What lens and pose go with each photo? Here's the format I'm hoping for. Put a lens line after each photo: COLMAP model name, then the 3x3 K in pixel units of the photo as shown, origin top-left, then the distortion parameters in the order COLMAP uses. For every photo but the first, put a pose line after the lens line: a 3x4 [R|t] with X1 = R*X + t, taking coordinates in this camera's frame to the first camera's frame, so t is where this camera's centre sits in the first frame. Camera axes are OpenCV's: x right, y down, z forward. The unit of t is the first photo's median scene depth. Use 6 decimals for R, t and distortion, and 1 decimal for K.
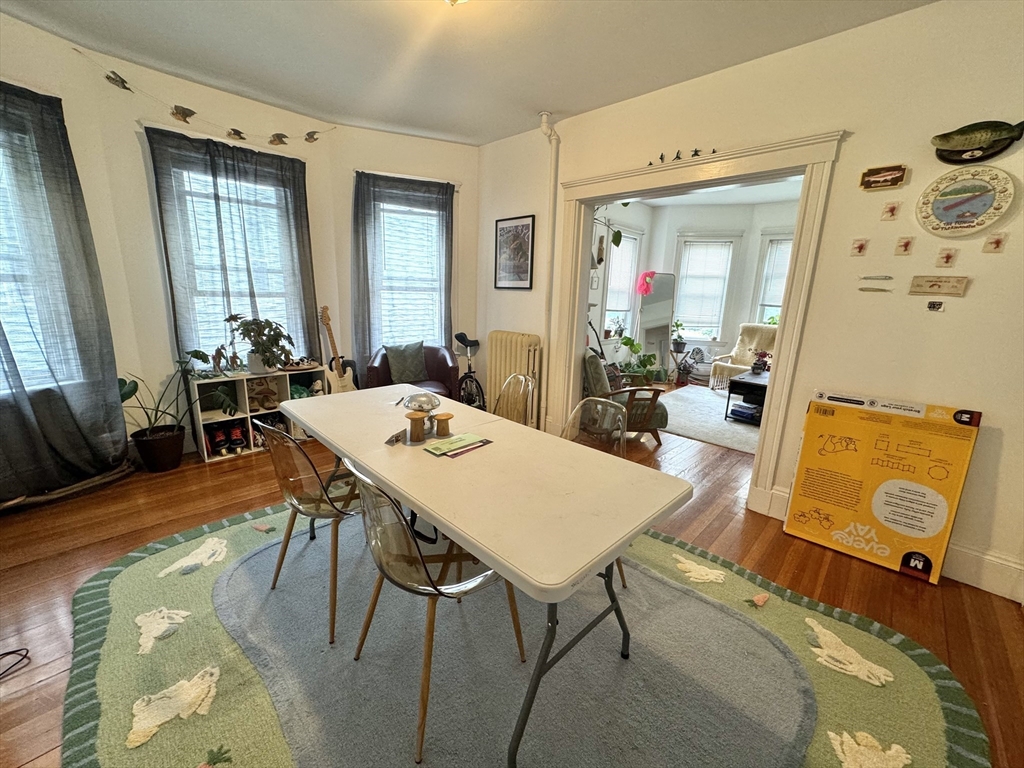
lens RADIAL K [[408.0, 0, 512.0], [0, 408.0, 384.0], [0, 0, 1]] dist [-0.001891, -0.000313]
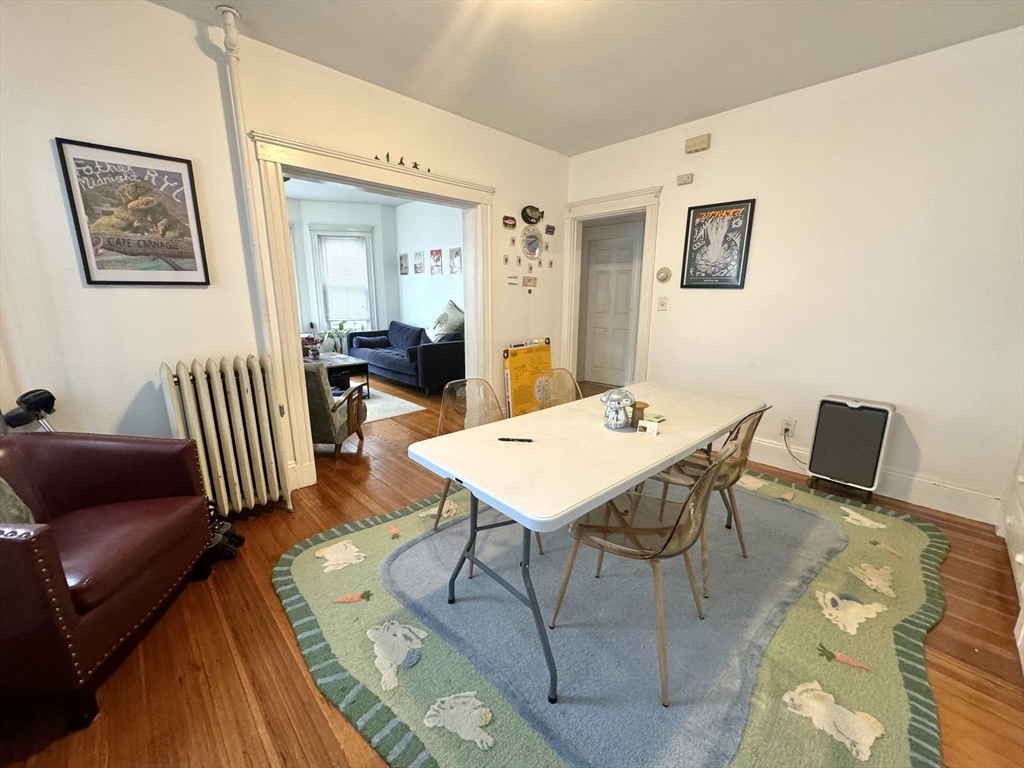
lens RADIAL K [[405.6, 0, 511.4], [0, 405.6, 386.6], [0, 0, 1]] dist [0.000536, -0.000129]
pose [[0.041487, -0.253339, 0.966488, -0.697880], [0.223827, 0.945092, 0.238122, -0.161518], [-0.973745, 0.206447, 0.095913, 0.650535]]
